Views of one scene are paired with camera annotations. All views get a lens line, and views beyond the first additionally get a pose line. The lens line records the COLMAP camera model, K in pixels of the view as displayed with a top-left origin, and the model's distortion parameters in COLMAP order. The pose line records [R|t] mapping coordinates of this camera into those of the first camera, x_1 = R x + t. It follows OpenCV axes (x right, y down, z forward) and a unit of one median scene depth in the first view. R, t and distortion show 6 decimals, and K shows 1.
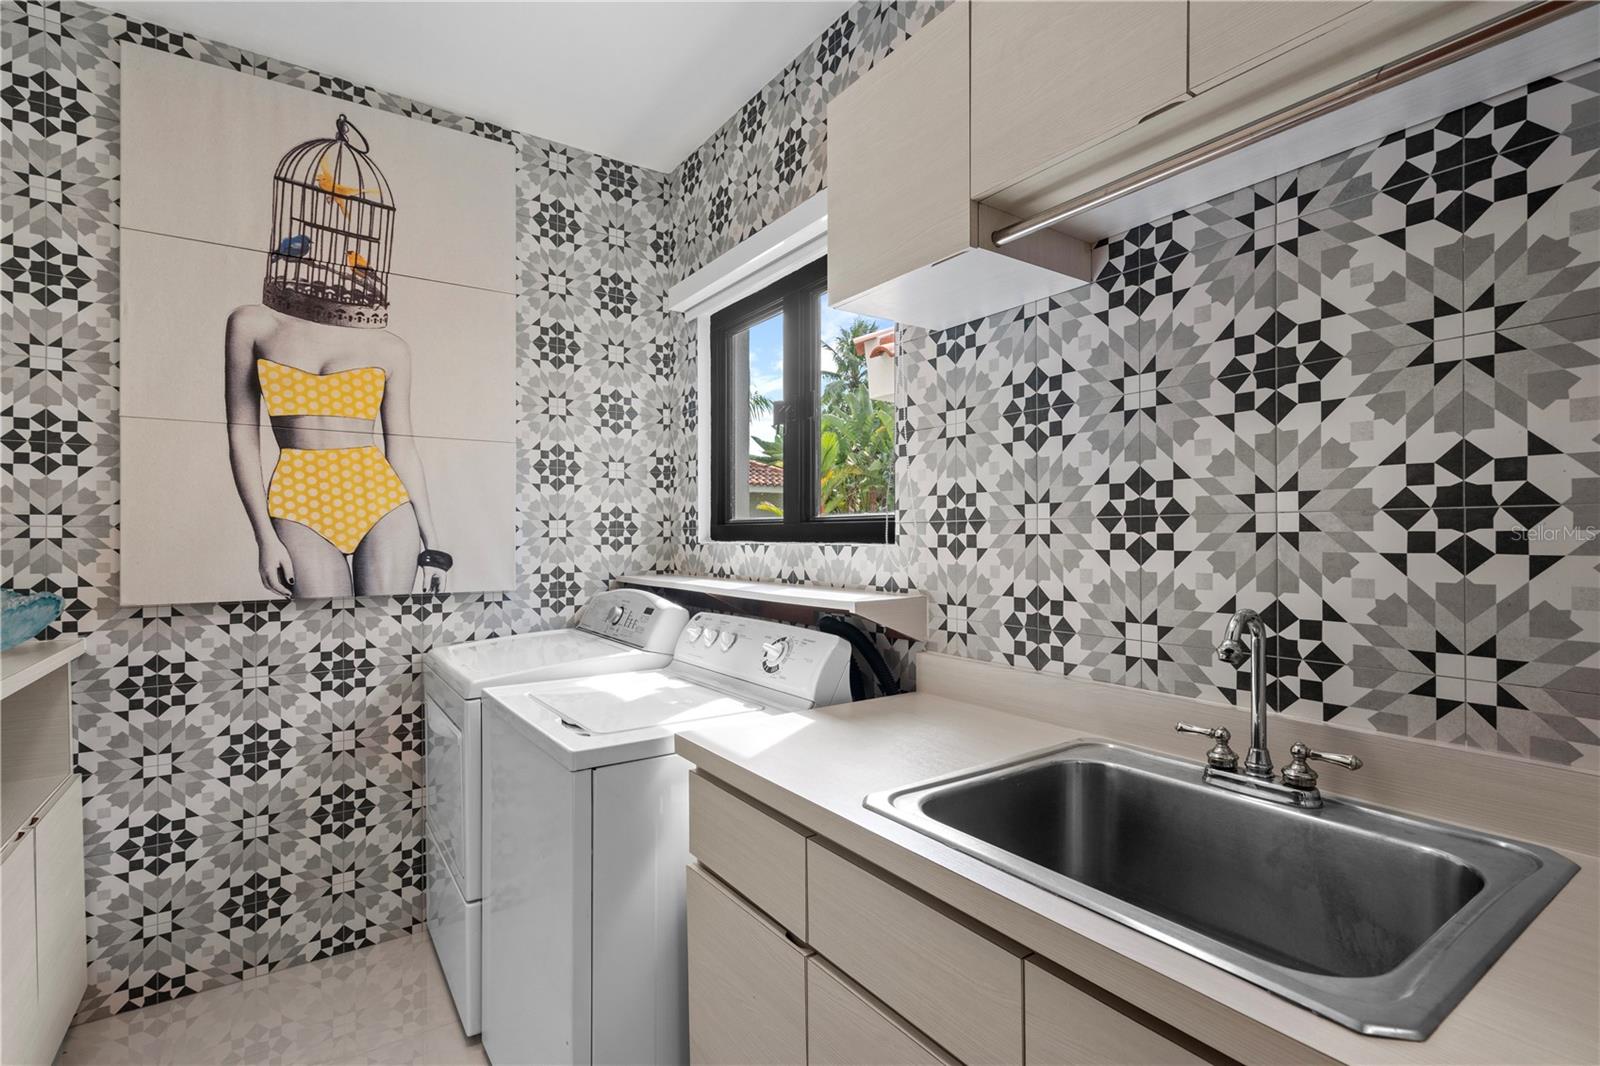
lens RADIAL K [[746.1, 0, 796.6], [0, 746.1, 527.9], [0, 0, 1]] dist [-0.000128, 0.001152]
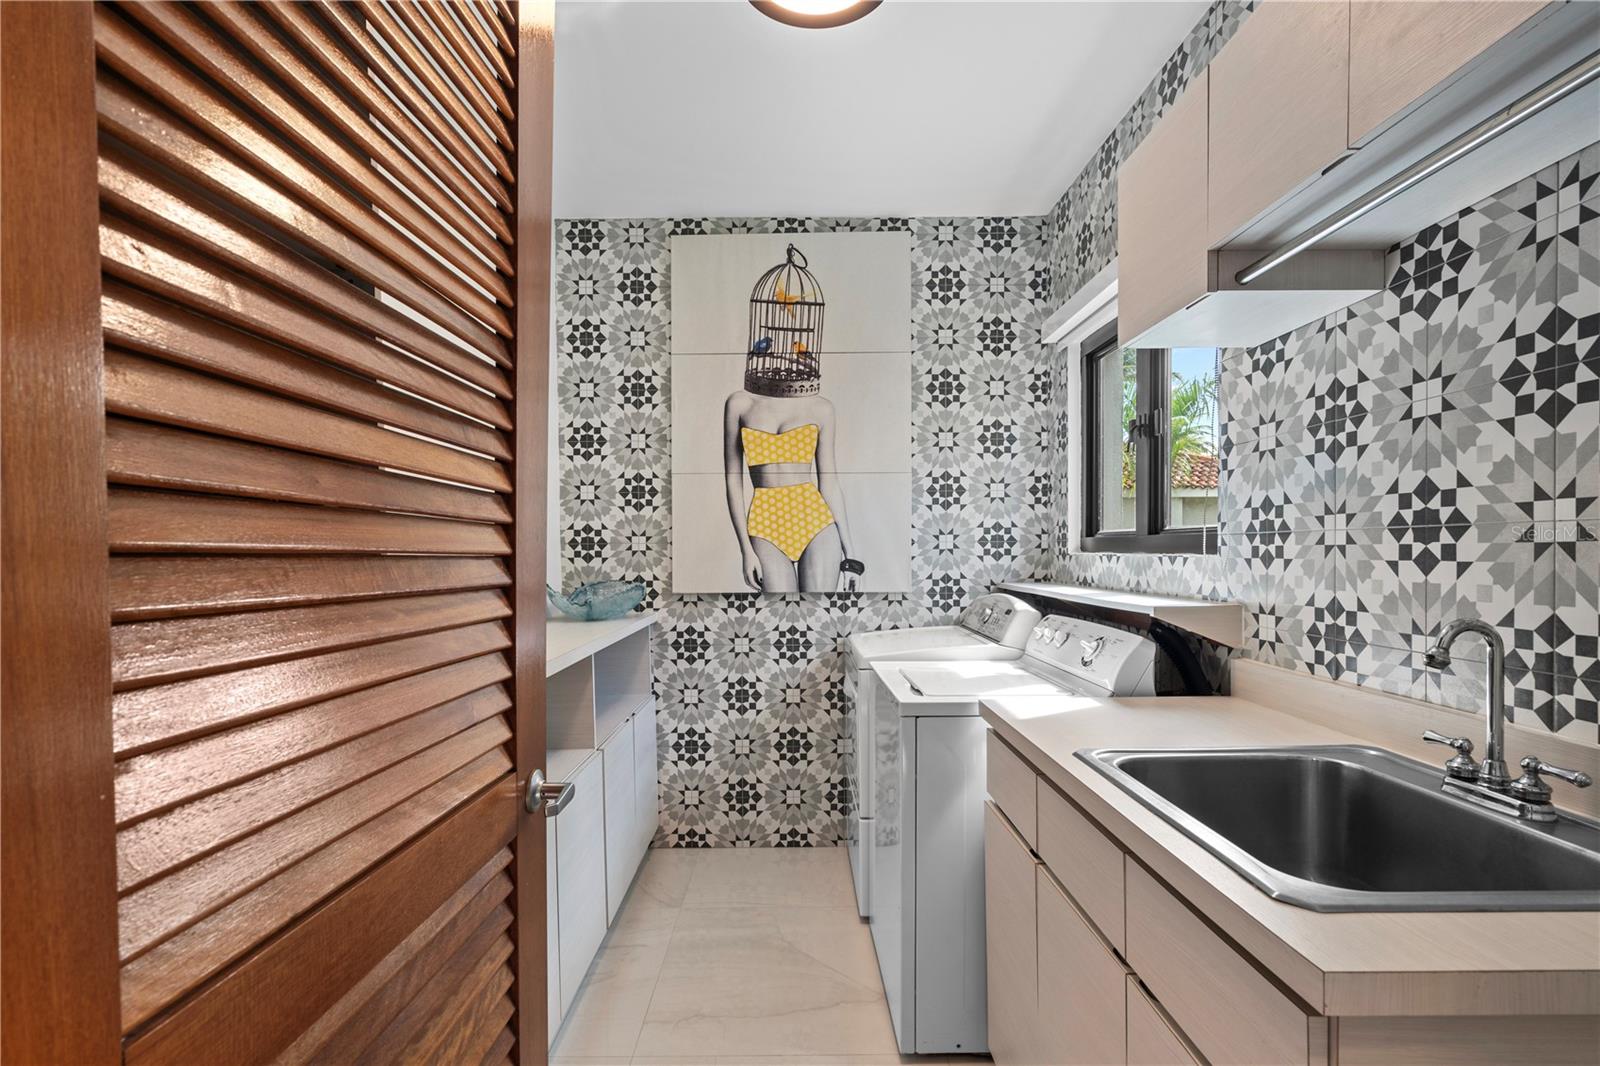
lens RADIAL K [[782.1, 0, 803.6], [0, 782.1, 533.9], [0, 0, 1]] dist [-0.000120, 0.001198]
pose [[0.827529, -0.013622, -0.561258, 0.237996], [0.009988, 0.999905, -0.009541, -0.002530], [0.561335, 0.002290, 0.827586, -0.201839]]
